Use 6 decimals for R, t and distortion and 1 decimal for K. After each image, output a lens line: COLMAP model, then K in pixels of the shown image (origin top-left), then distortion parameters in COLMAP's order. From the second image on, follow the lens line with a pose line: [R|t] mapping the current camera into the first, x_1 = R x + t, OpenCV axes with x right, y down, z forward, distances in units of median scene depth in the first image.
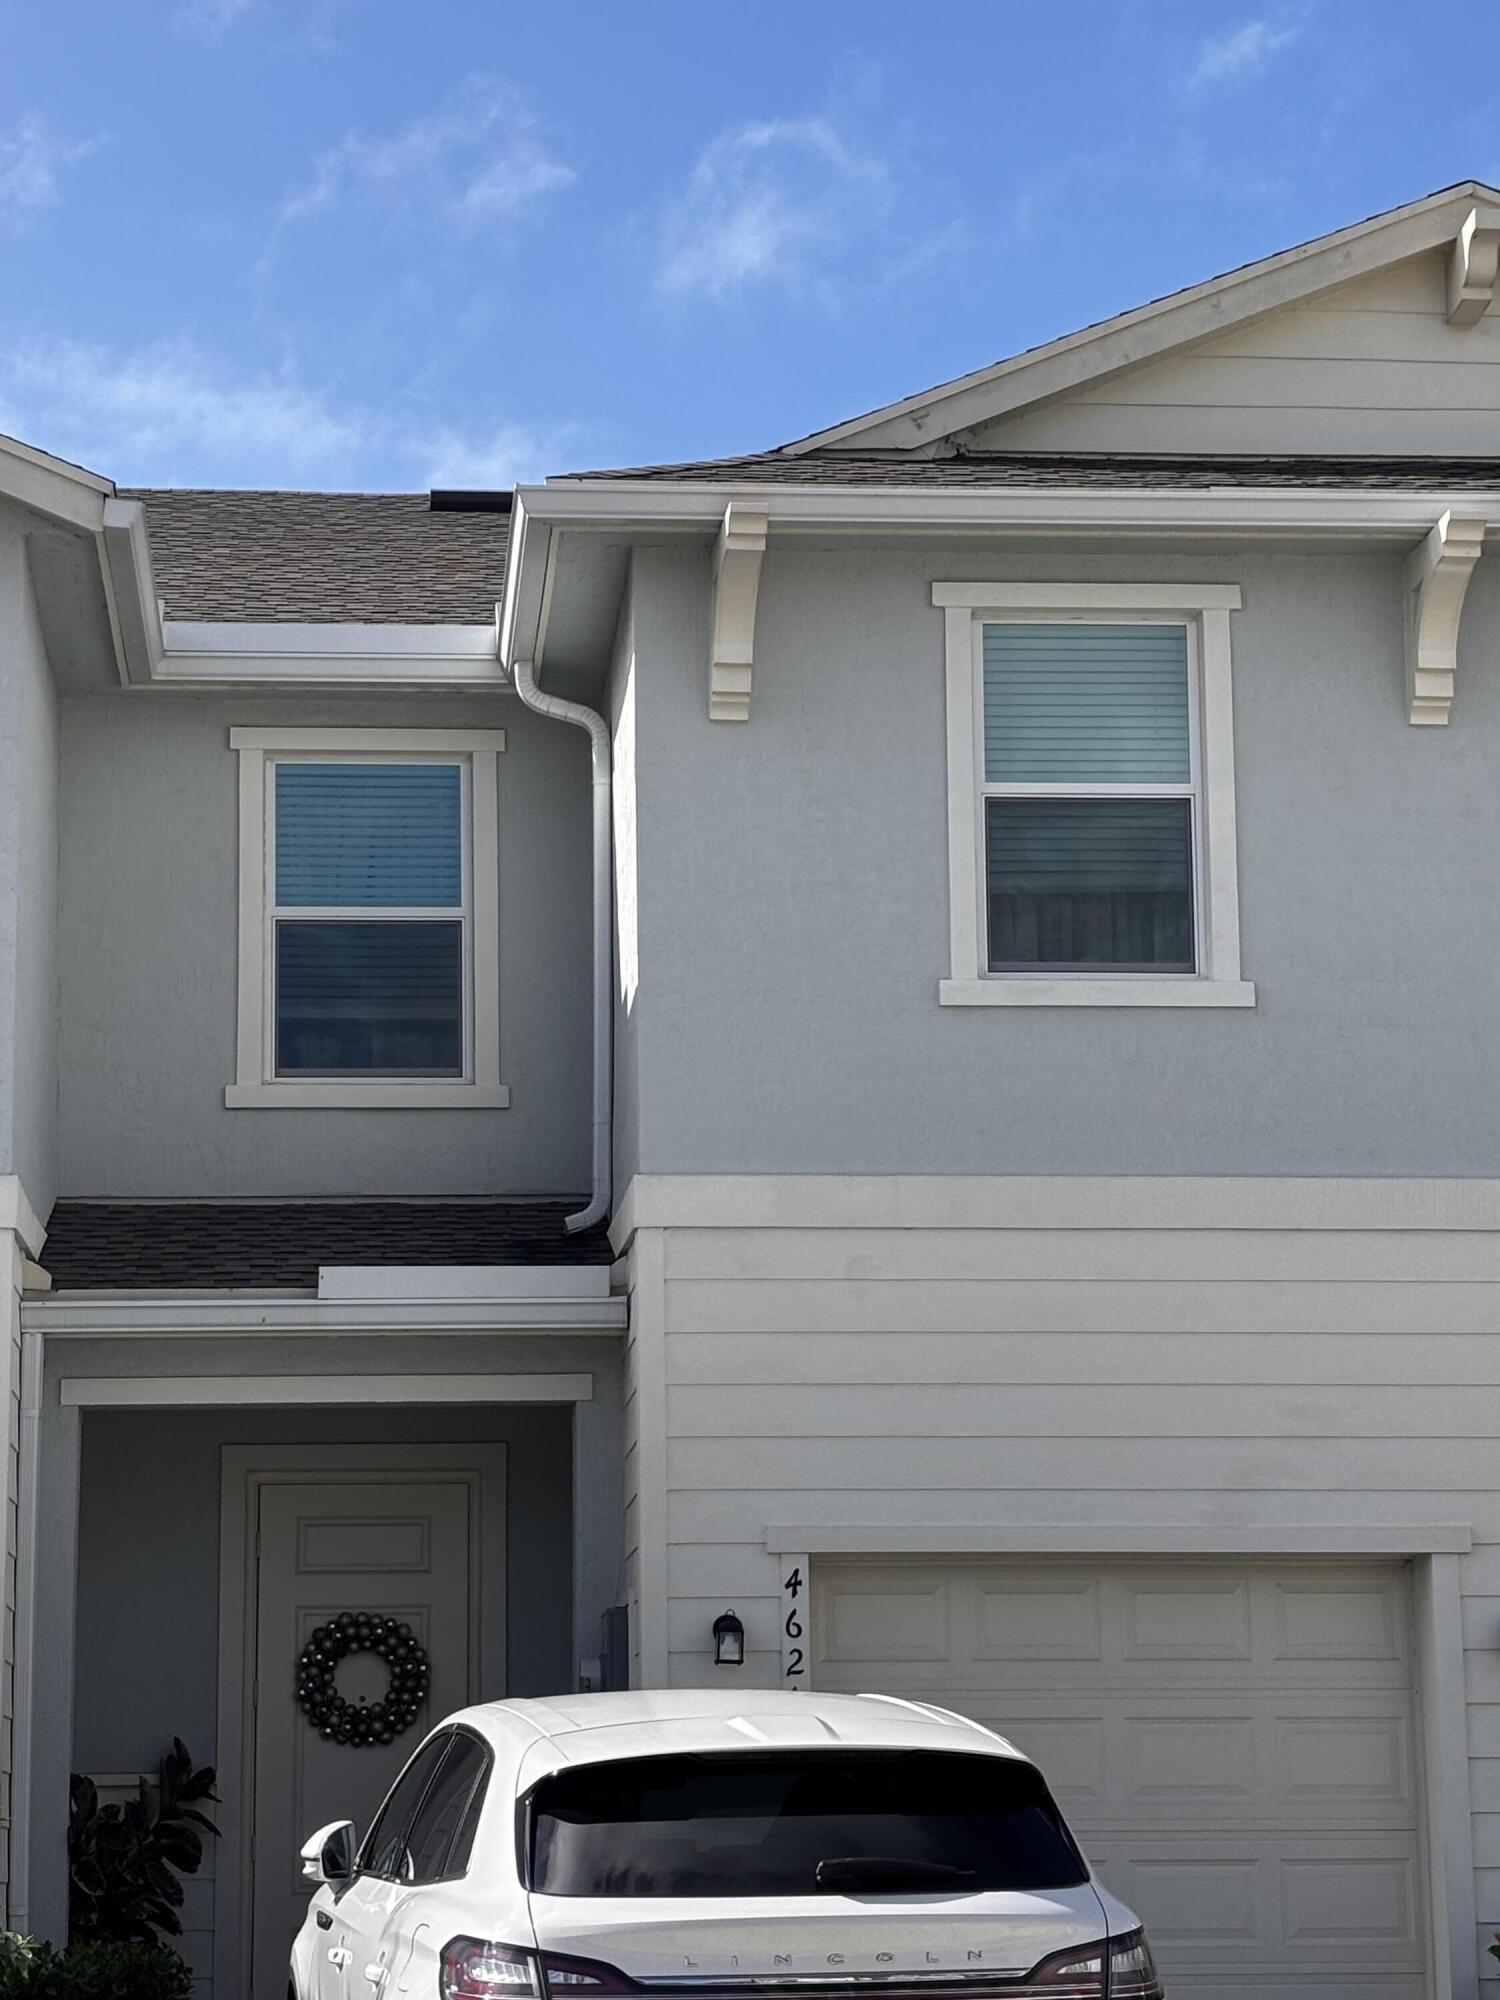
lens RADIAL K [[4513.7, 0, 749.7], [0, 4513.7, 987.7], [0, 0, 1]] dist [0.181877, 0.000000]
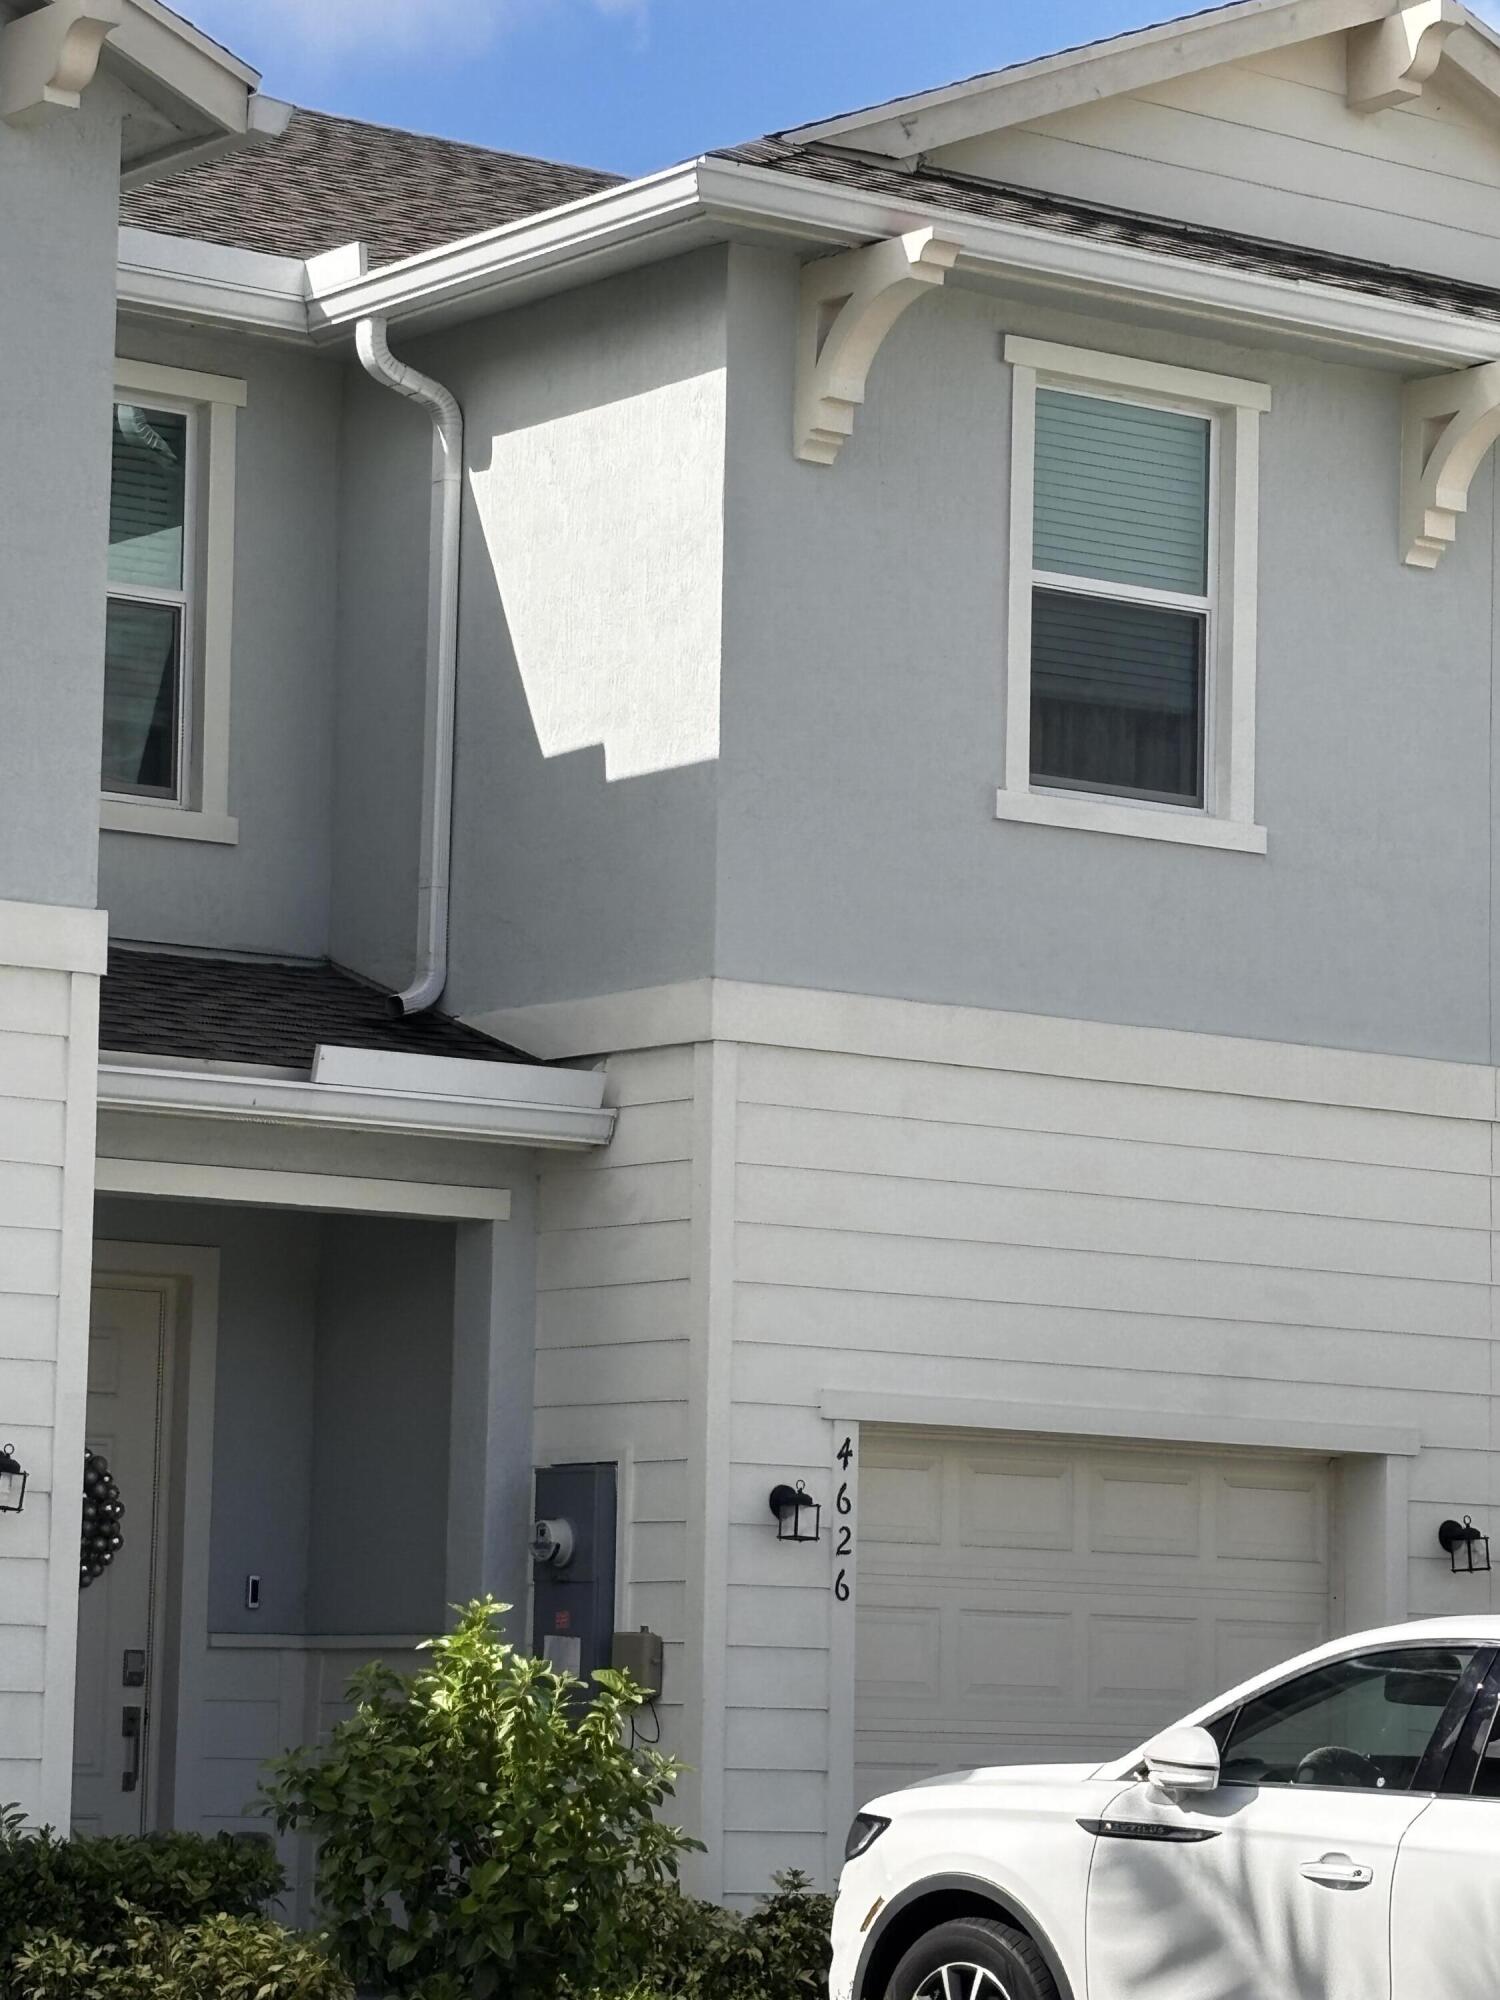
lens RADIAL K [[6061.3, 0, 749.4], [0, 6061.3, 1008.7], [0, 0, 1]] dist [0.204068, 0.000000]
pose [[0.848313, 0.090551, 0.521695, -0.611097], [-0.129730, 0.990783, 0.038979, 0.000881], [-0.513357, -0.100746, 0.852241, 0.002311]]
